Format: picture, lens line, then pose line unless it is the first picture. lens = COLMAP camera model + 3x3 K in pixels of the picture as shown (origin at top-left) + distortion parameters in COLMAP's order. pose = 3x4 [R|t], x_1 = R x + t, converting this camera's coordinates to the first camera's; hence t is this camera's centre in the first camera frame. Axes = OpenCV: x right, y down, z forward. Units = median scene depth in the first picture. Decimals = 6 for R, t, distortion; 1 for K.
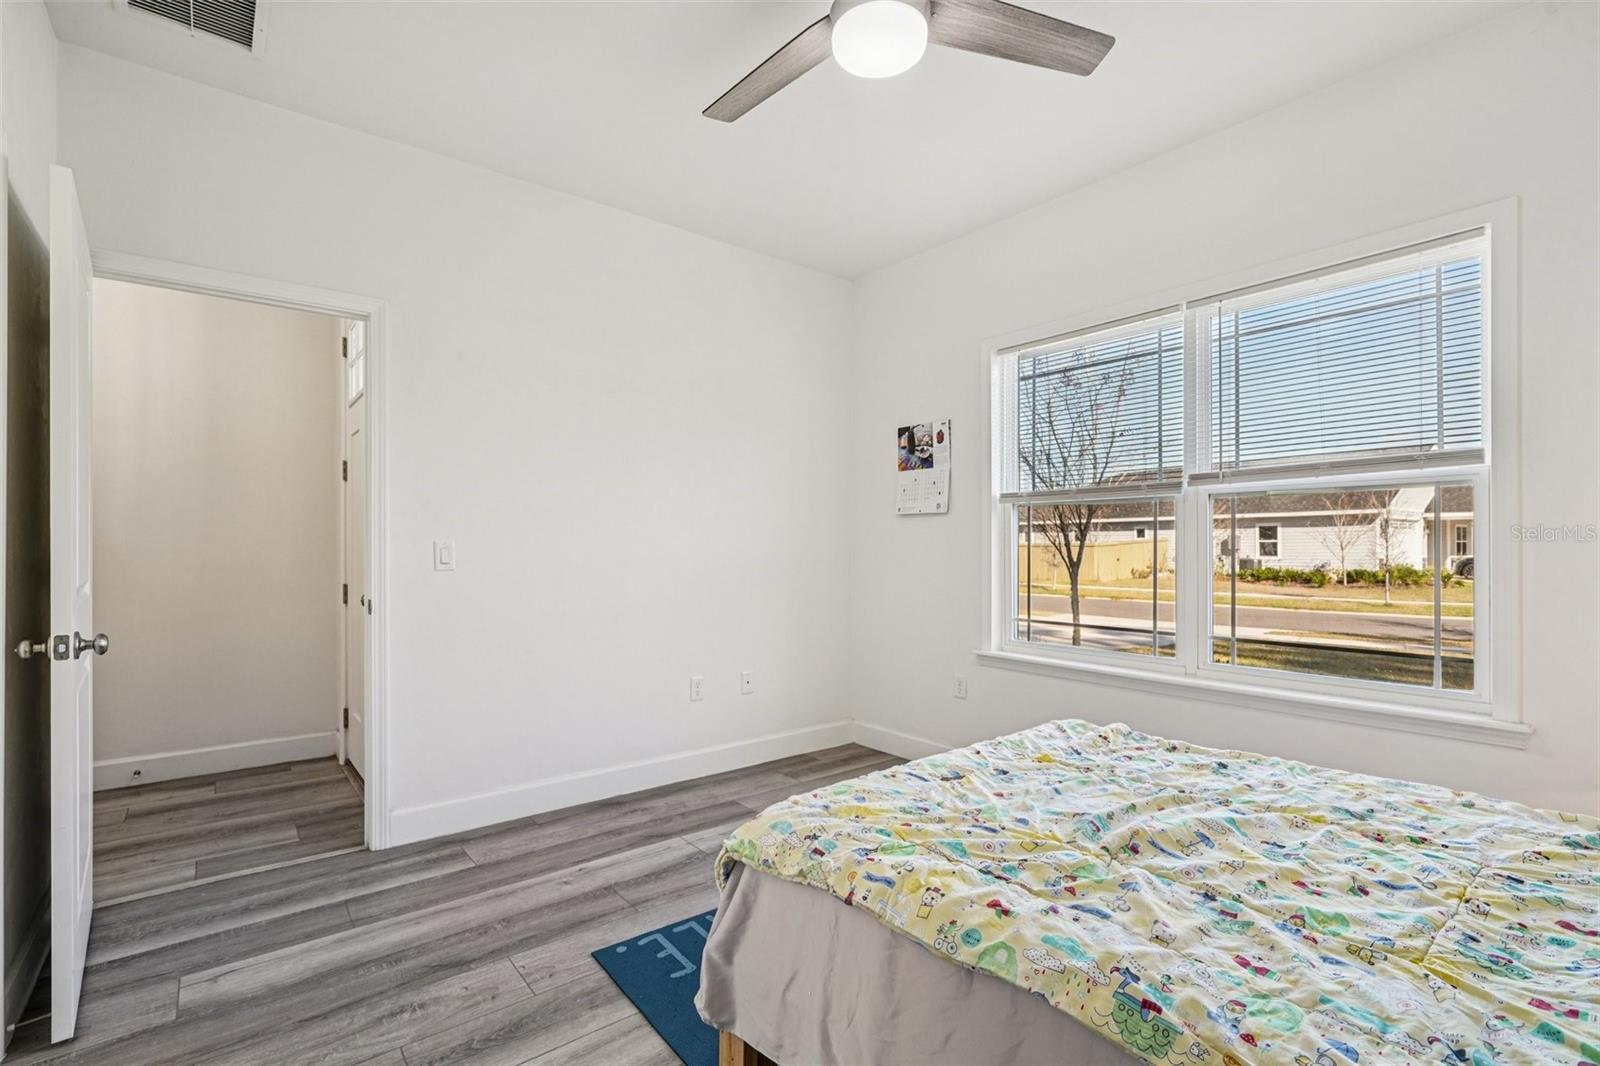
lens RADIAL K [[730.0, 0, 797.9], [0, 730.0, 542.4], [0, 0, 1]] dist [0.001877, 0.000199]
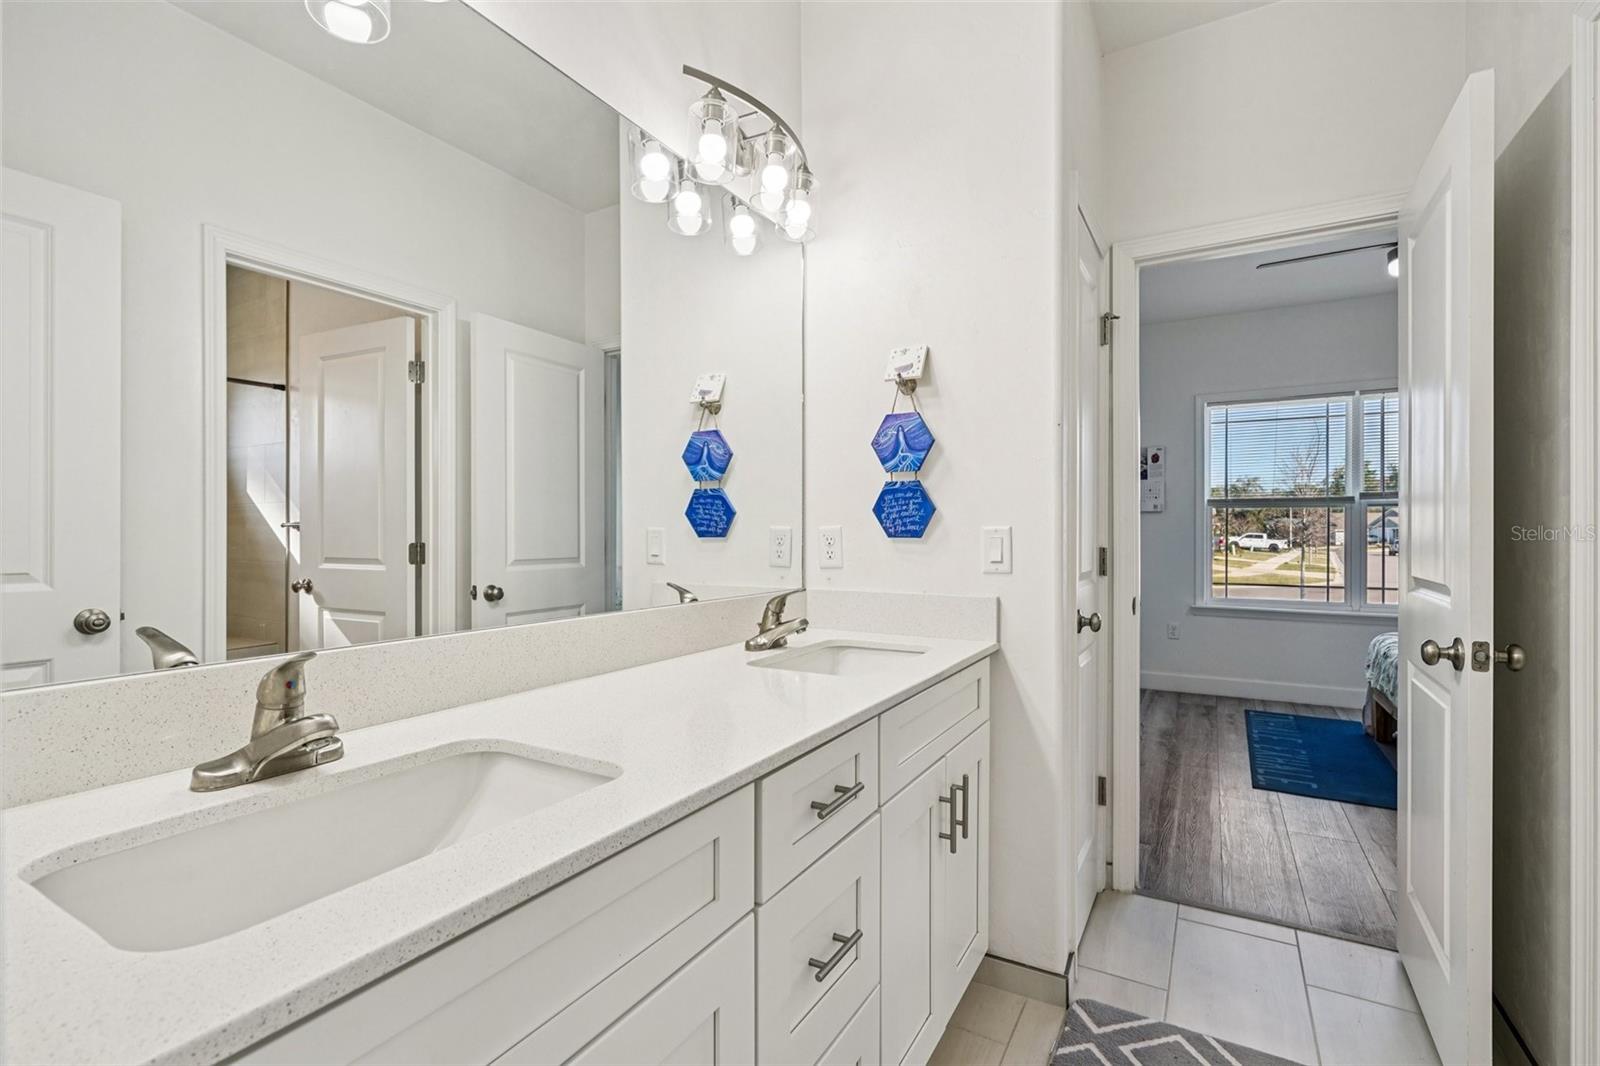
lens RADIAL K [[730.0, 0, 798.3], [0, 730.0, 530.8], [0, 0, 1]] dist [0.001877, 0.000199]
pose [[0.926540, 0.008186, 0.376107, -1.664868], [-0.006027, 0.999958, -0.006915, 0.019086], [-0.376148, 0.004140, 0.926550, -0.098534]]
